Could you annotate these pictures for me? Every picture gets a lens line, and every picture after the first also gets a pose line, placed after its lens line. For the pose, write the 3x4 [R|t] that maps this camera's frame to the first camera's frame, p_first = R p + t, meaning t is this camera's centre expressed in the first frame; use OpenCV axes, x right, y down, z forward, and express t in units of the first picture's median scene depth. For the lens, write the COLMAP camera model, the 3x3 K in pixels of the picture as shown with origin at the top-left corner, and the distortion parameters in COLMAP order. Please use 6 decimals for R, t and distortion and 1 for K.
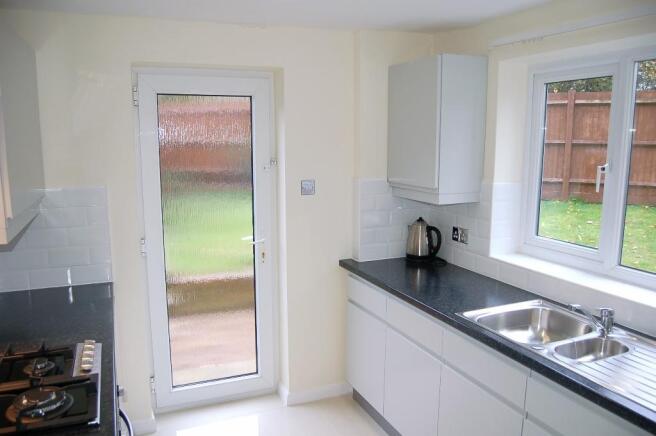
lens RADIAL K [[508.2, 0, 328.0], [0, 508.2, 218.0], [0, 0, 1]] dist [-0.119060, 0.068007]
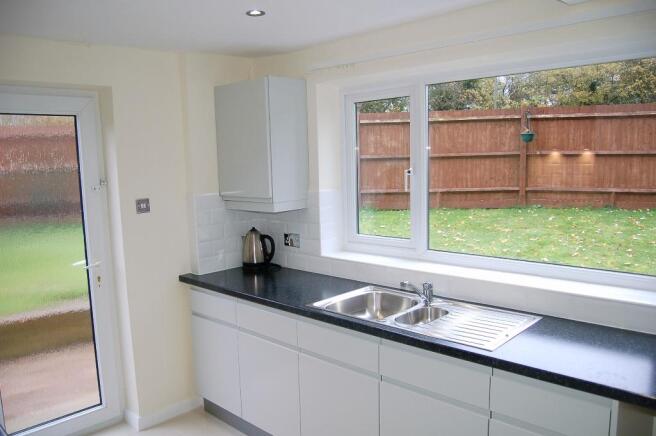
lens RADIAL K [[508.2, 0, 328.0], [0, 508.2, 218.0], [0, 0, 1]] dist [-0.119060, 0.068007]
pose [[0.916288, -0.070440, 0.394277, -0.098850], [0.088580, 0.995676, -0.027973, 0.024311], [-0.390602, 0.060557, 0.918566, -0.049426]]
